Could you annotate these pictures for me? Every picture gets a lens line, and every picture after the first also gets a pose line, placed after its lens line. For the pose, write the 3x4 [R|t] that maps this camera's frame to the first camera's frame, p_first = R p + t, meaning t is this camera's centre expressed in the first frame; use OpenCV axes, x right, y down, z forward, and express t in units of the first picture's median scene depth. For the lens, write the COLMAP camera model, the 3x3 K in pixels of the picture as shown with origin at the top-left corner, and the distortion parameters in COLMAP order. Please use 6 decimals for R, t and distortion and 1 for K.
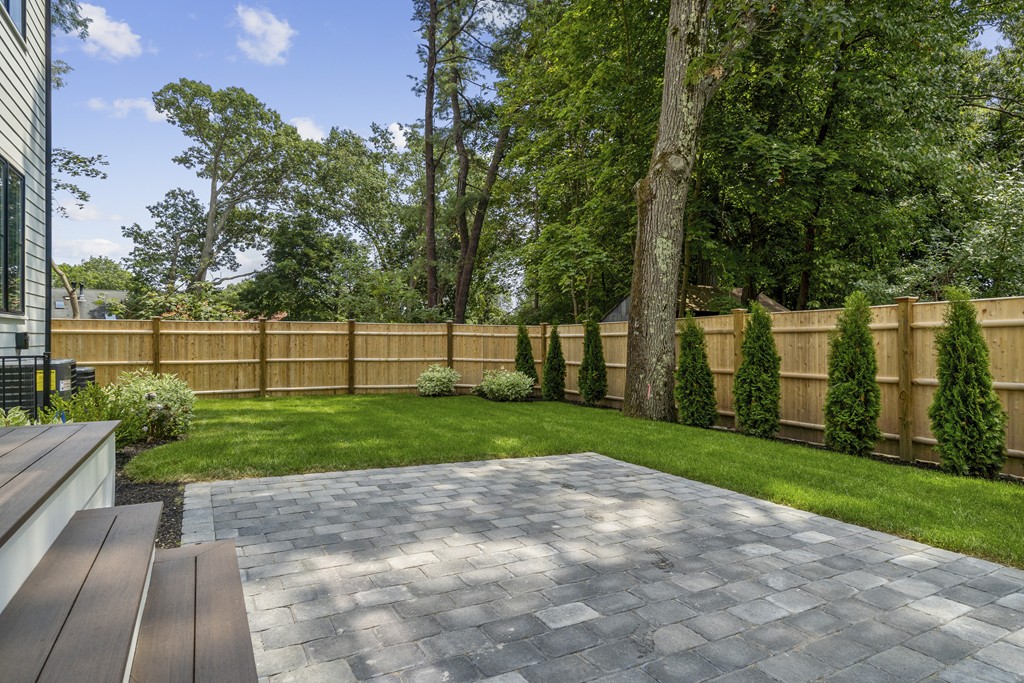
lens RADIAL K [[568.3, 0, 509.5], [0, 568.3, 338.8], [0, 0, 1]] dist [0.008275, -0.001270]
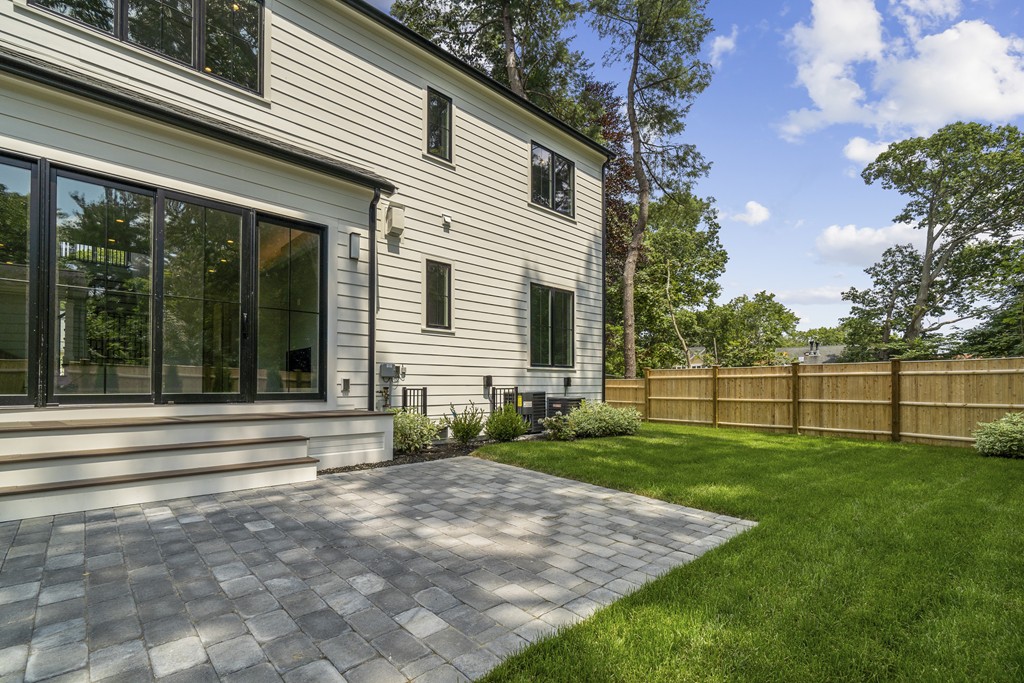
lens RADIAL K [[453.3, 0, 500.0], [0, 453.3, 384.5], [0, 0, 1]] dist [0.000011, 0.000948]
pose [[0.237811, -0.006258, -0.971291, 0.300796], [0.003156, 0.999979, -0.005670, 0.010806], [0.971306, -0.001717, 0.237826, 0.254473]]
